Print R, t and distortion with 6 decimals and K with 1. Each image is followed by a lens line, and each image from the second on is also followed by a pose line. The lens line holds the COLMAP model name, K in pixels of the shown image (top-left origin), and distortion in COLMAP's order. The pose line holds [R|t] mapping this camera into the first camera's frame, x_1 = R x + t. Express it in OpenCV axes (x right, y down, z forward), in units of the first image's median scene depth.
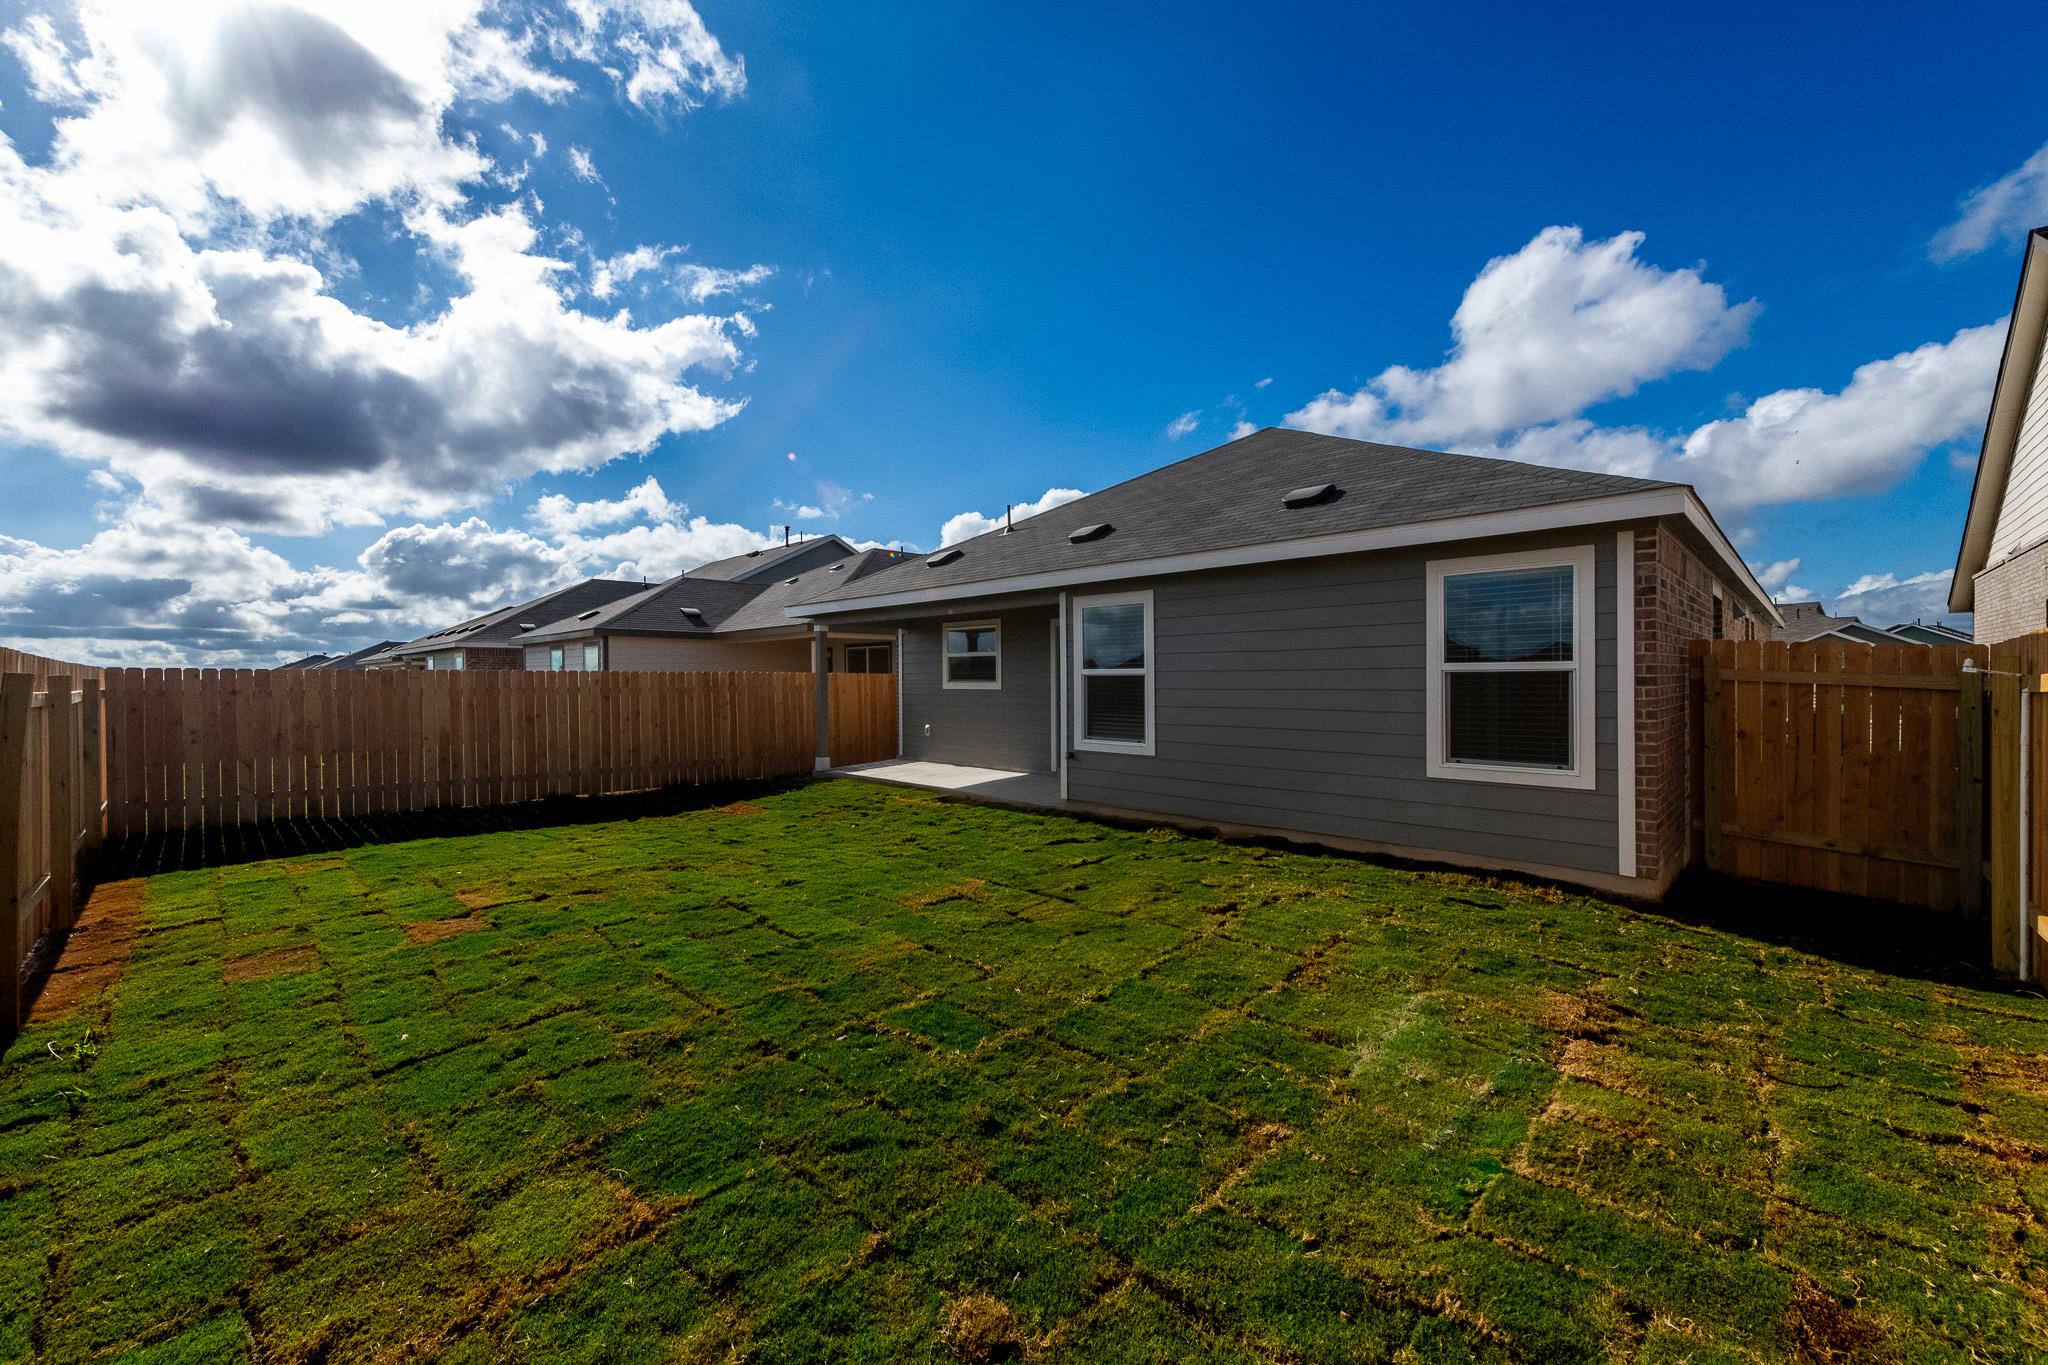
lens RADIAL K [[798.3, 0, 1020.1], [0, 798.3, 677.3], [0, 0, 1]] dist [0.012876, -0.000018]
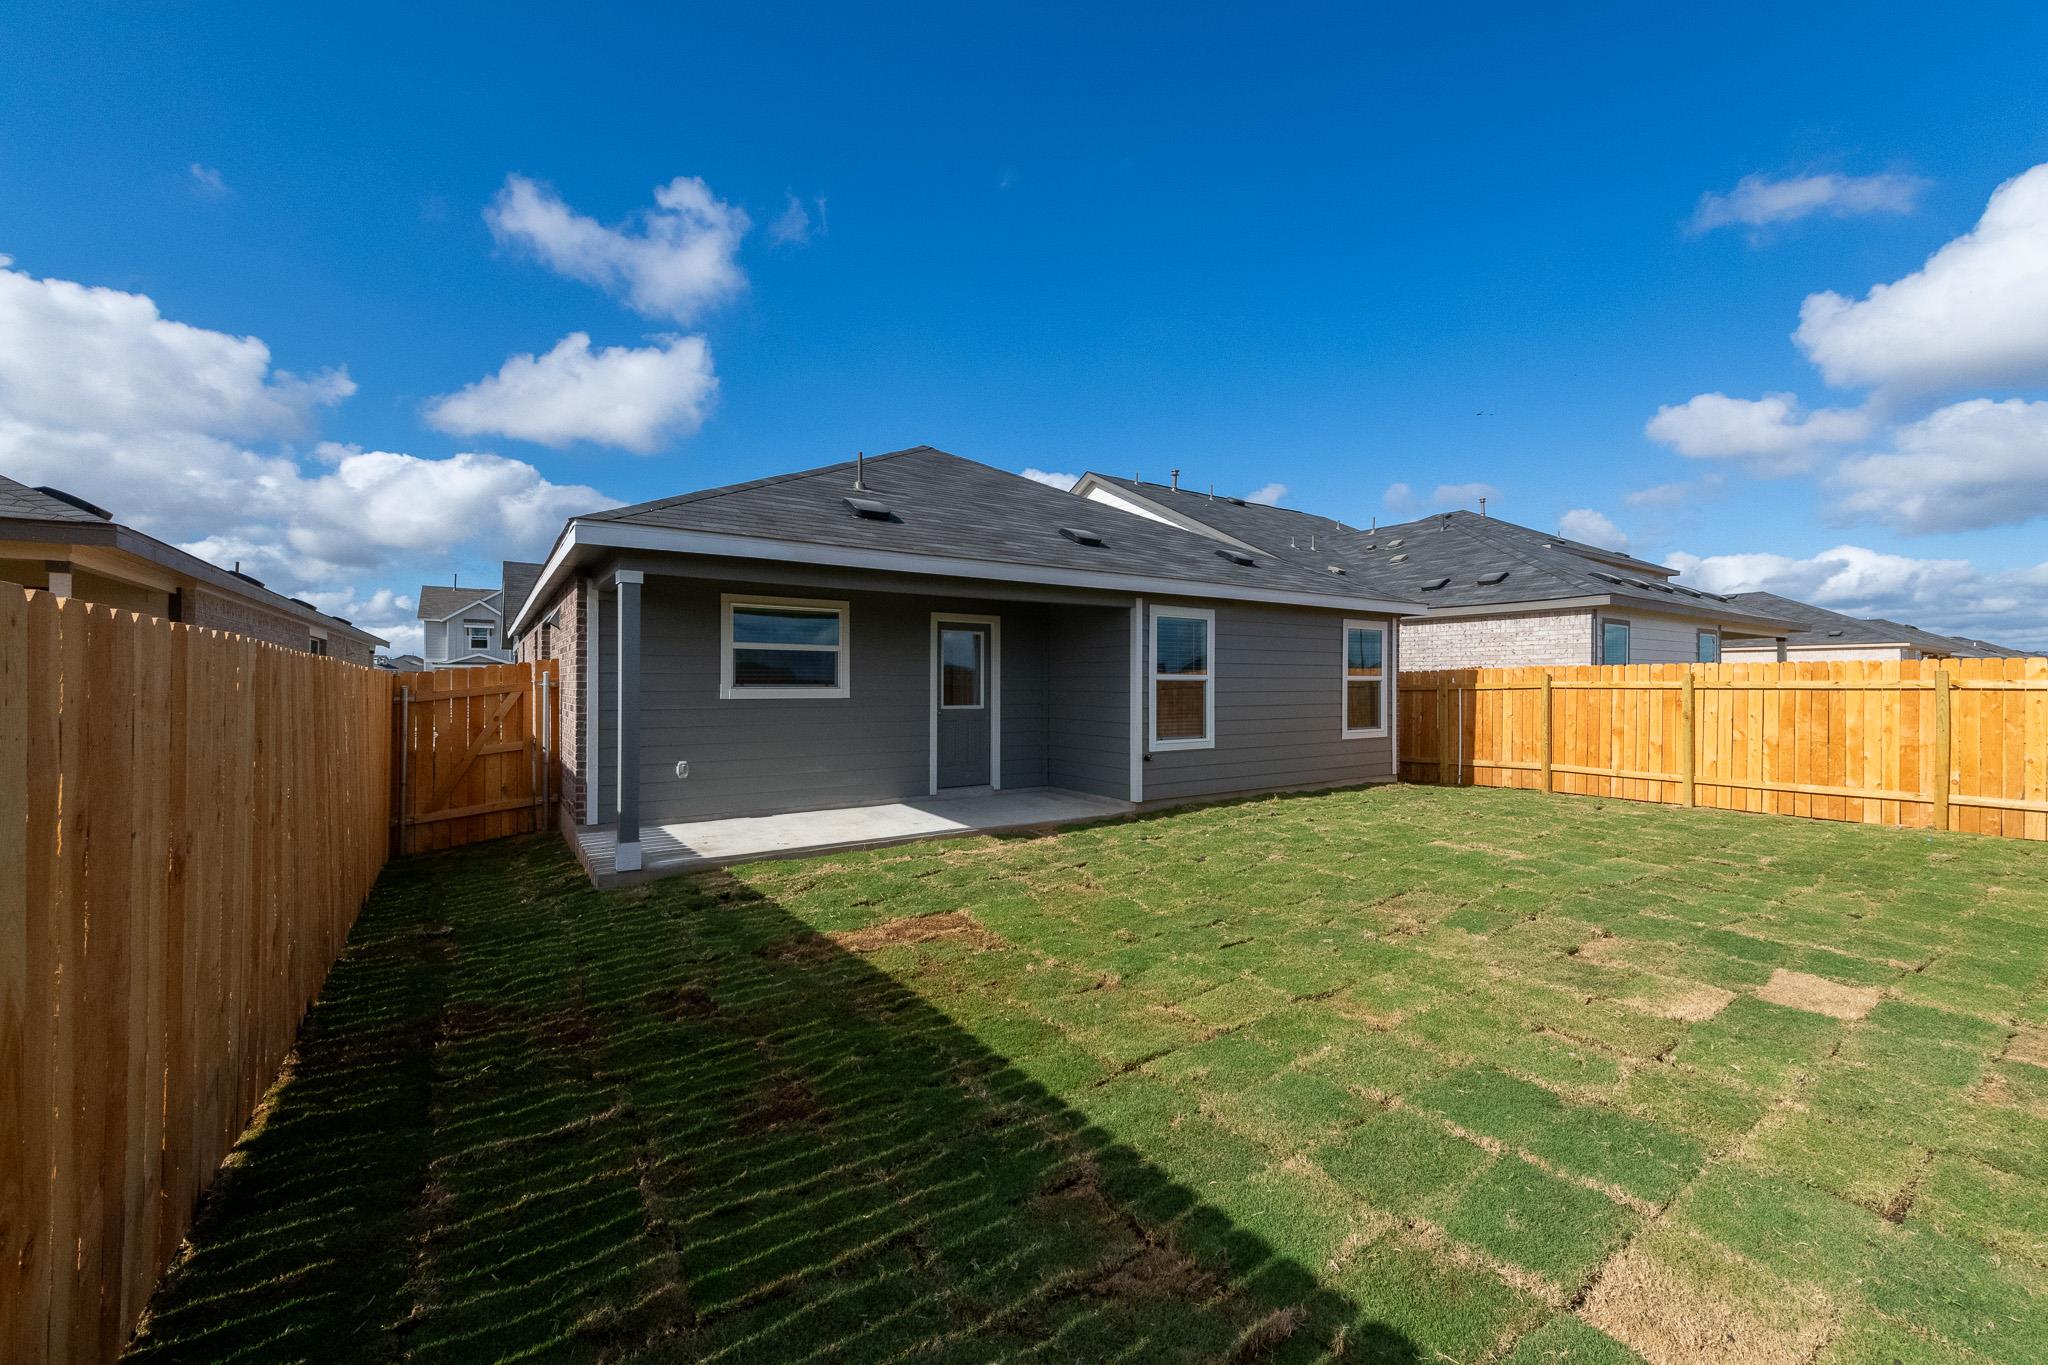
lens RADIAL K [[798.3, 0, 1025.2], [0, 798.3, 682.5], [0, 0, 1]] dist [0.012876, -0.000018]
pose [[0.191246, 0.010924, 0.981481, -1.041509], [-0.001581, 0.999940, -0.010821, 0.013069], [-0.981541, 0.000518, 0.191251, 1.025230]]
